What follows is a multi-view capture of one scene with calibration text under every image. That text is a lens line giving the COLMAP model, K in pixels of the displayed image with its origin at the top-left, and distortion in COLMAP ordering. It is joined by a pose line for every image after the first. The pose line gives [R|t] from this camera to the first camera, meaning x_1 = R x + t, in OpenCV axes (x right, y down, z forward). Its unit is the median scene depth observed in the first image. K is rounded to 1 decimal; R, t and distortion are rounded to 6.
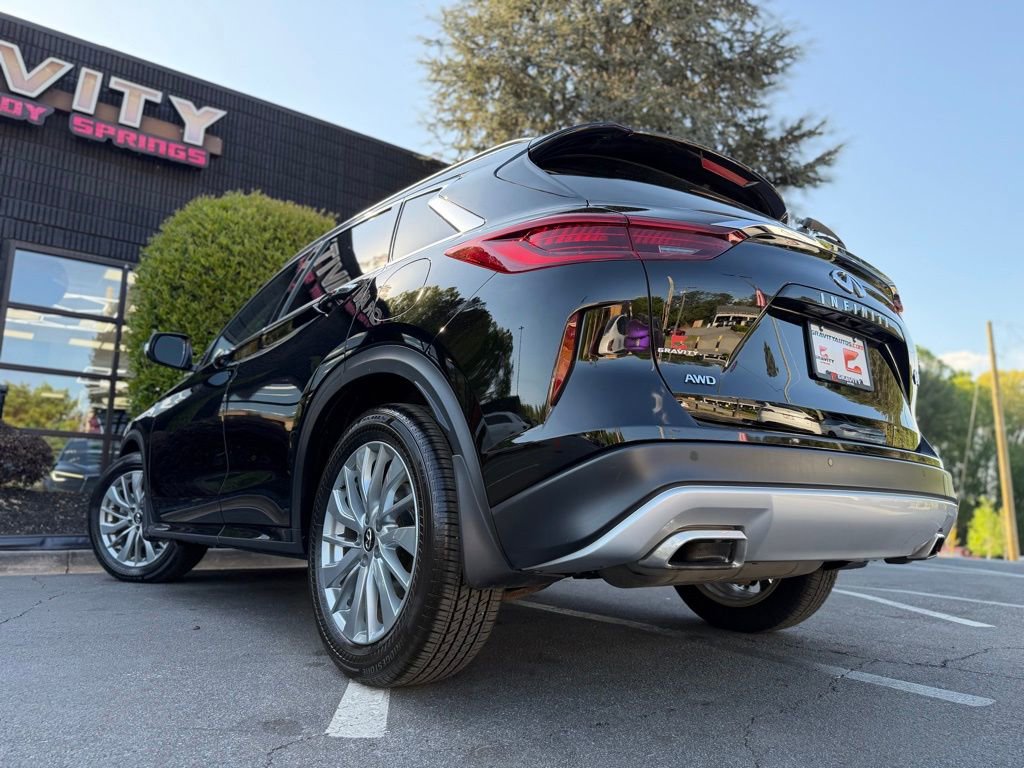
lens RADIAL K [[723.8, 0, 511.4], [0, 723.8, 387.8], [0, 0, 1]] dist [0.003154, -0.011608]
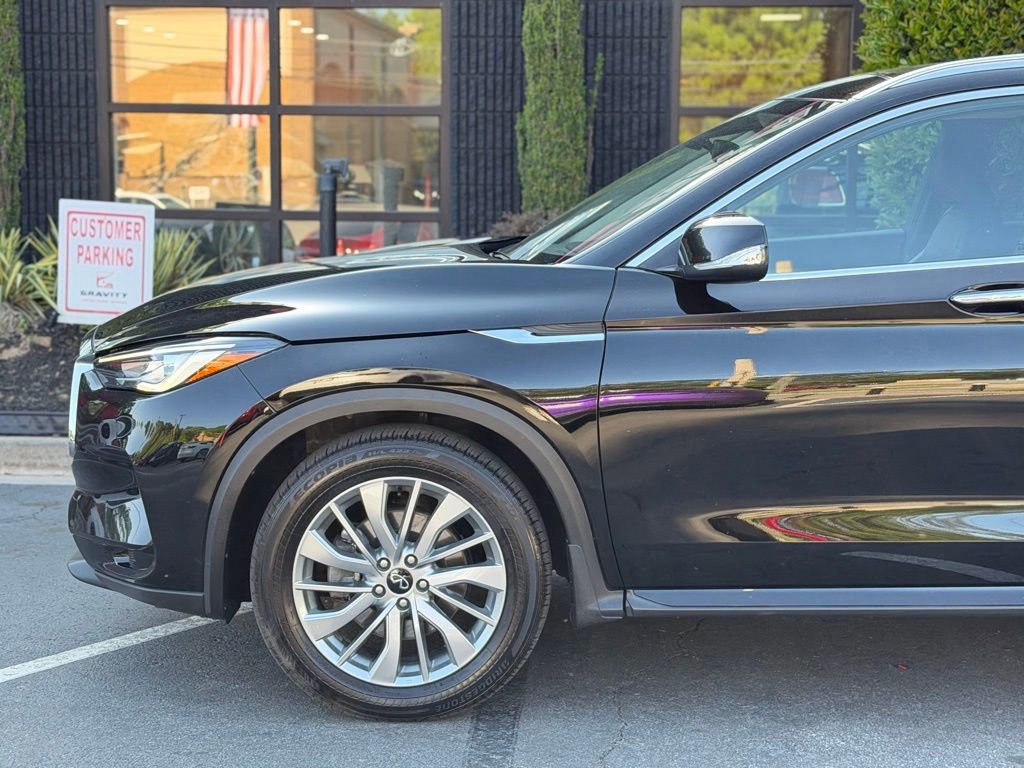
lens RADIAL K [[1811.1, 0, 516.6], [0, 1811.1, 384.4], [0, 0, 1]] dist [0.142998, 0.023781]
pose [[0.750541, 0.058492, -0.658230, 0.323877], [0.118806, 0.967901, 0.221477, -0.277100], [0.650056, -0.244430, 0.719501, -0.376137]]
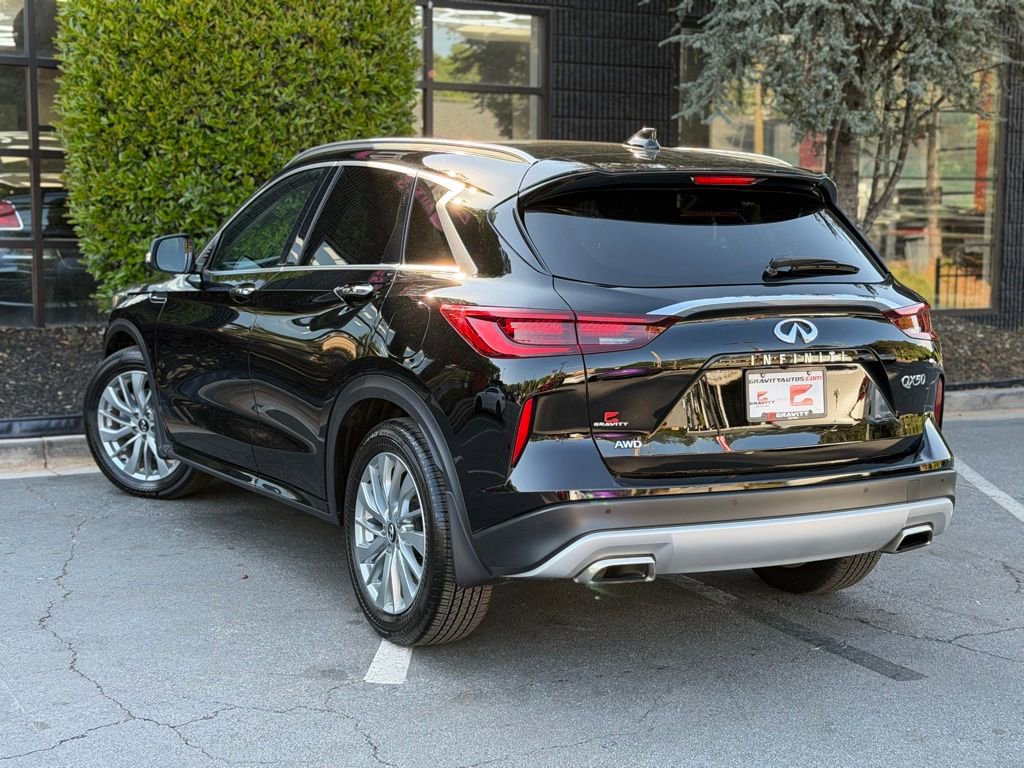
lens RADIAL K [[1569.8, 0, 500.3], [0, 1569.8, 380.8], [0, 0, 1]] dist [0.109589, 0.038794]
pose [[0.986743, 0.010582, -0.161943, 0.192267], [0.033745, 0.962684, 0.268516, -0.348216], [0.158741, -0.270421, 0.949565, -0.665969]]
